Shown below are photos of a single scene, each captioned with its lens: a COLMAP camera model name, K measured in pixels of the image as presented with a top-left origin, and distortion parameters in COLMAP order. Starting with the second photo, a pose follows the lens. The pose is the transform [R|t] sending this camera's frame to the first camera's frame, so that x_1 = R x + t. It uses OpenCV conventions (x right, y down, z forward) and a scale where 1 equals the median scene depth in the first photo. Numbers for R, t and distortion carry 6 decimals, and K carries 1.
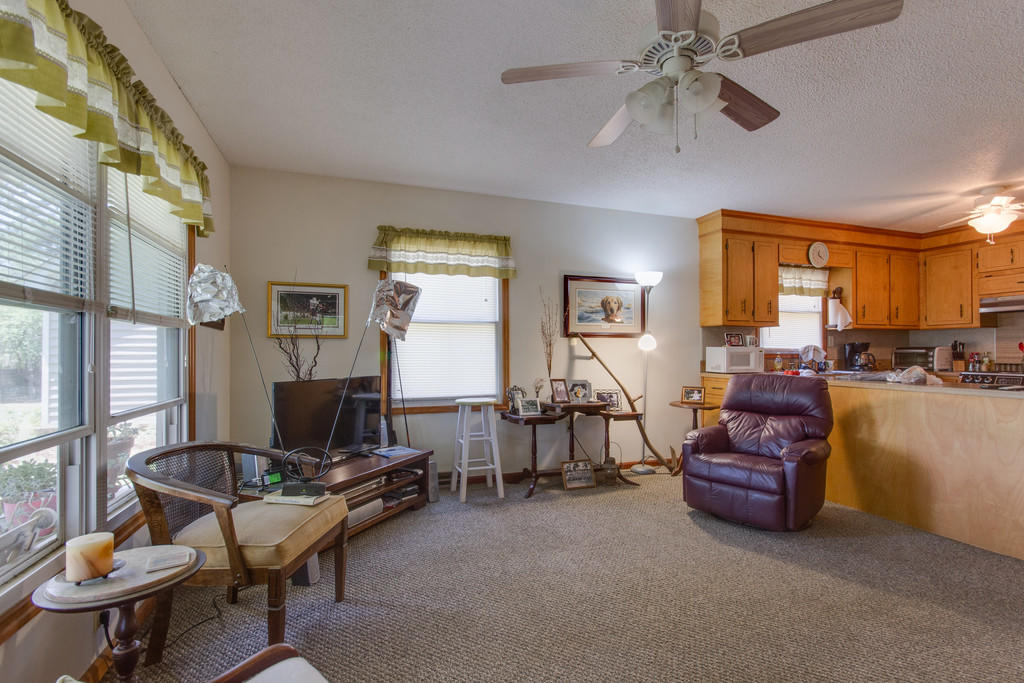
lens RADIAL K [[475.7, 0, 518.7], [0, 475.7, 349.1], [0, 0, 1]] dist [-0.000618, 0.000448]
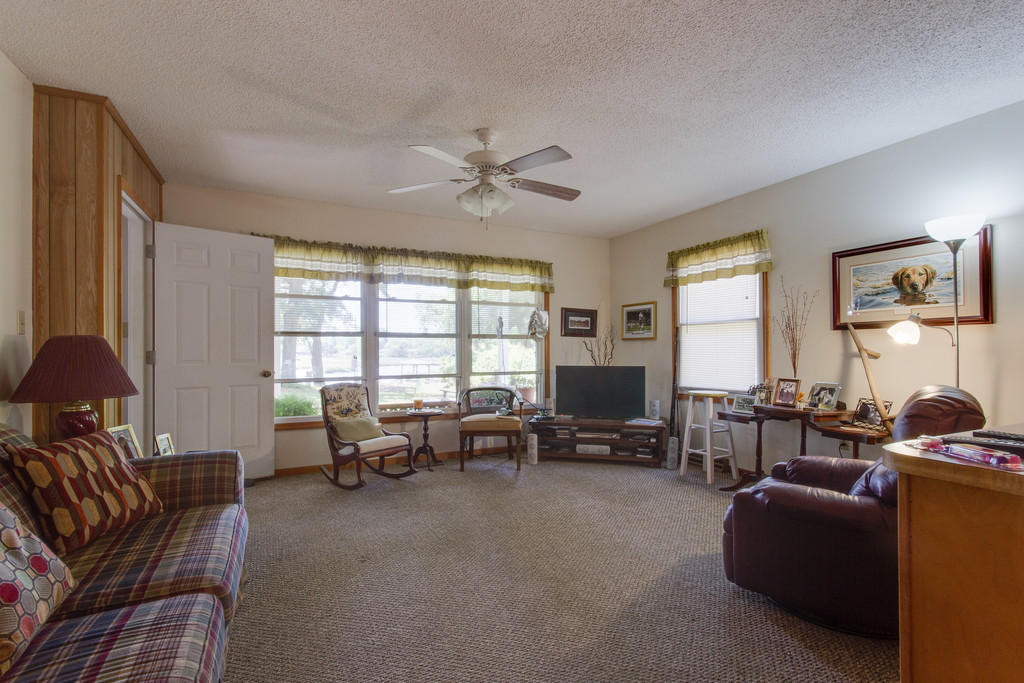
lens RADIAL K [[475.7, 0, 518.7], [0, 475.7, 349.1], [0, 0, 1]] dist [-0.000618, 0.000448]
pose [[0.126559, -0.003938, -0.991951, 0.795278], [0.010846, 0.999938, -0.002586, 0.003505], [0.991900, -0.010431, 0.126594, 0.352836]]
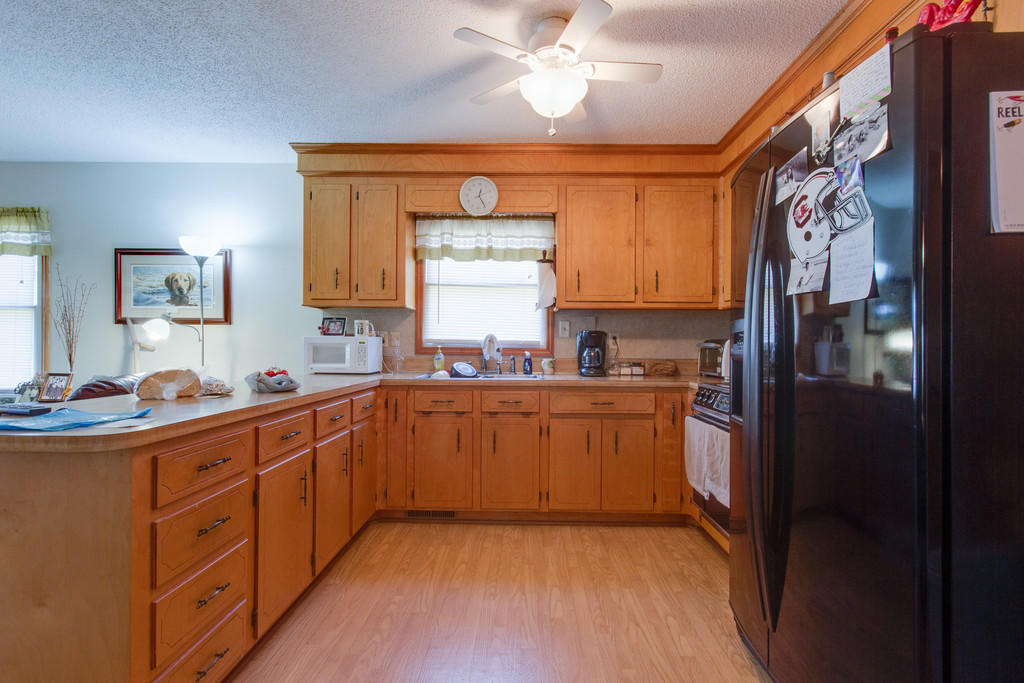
lens RADIAL K [[482.2, 0, 518.8], [0, 482.2, 348.4], [0, 0, 1]] dist [0.000014, 0.001543]
pose [[0.938204, 0.010269, -0.345931, 1.006196], [-0.007093, 0.999920, 0.010445, 0.003969], [0.346011, -0.007345, 0.938202, 0.435271]]
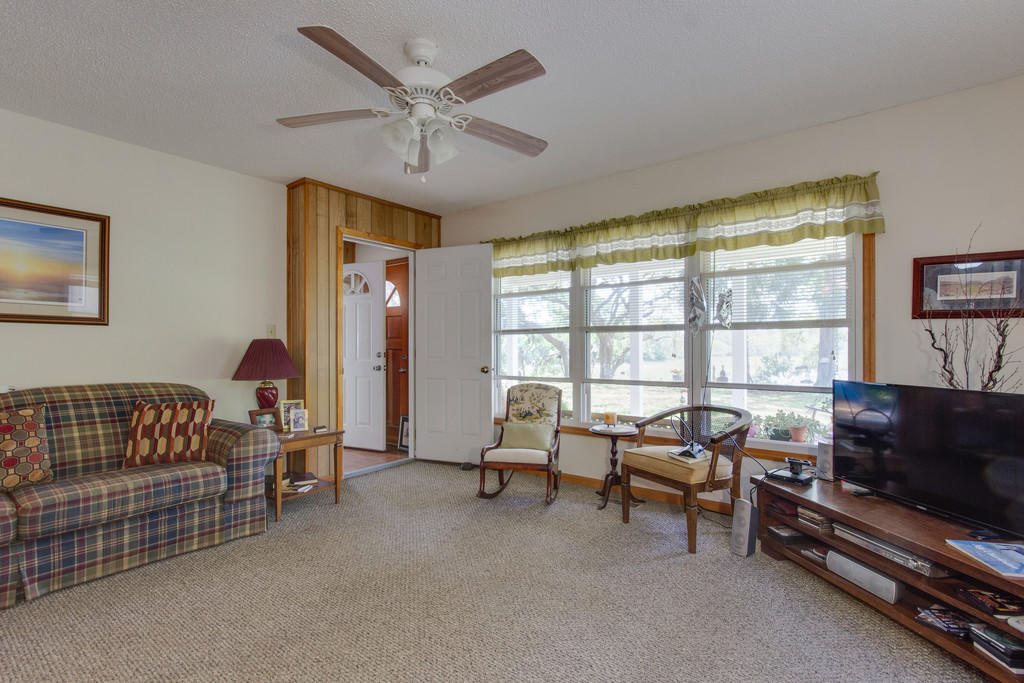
lens RADIAL K [[475.7, 0, 518.7], [0, 475.7, 349.1], [0, 0, 1]] dist [-0.000618, 0.000448]
pose [[-0.838392, 0.001665, -0.545066, 0.311443], [0.004801, 0.999979, -0.004330, 0.004840], [0.545047, -0.006248, -0.838382, 0.845497]]
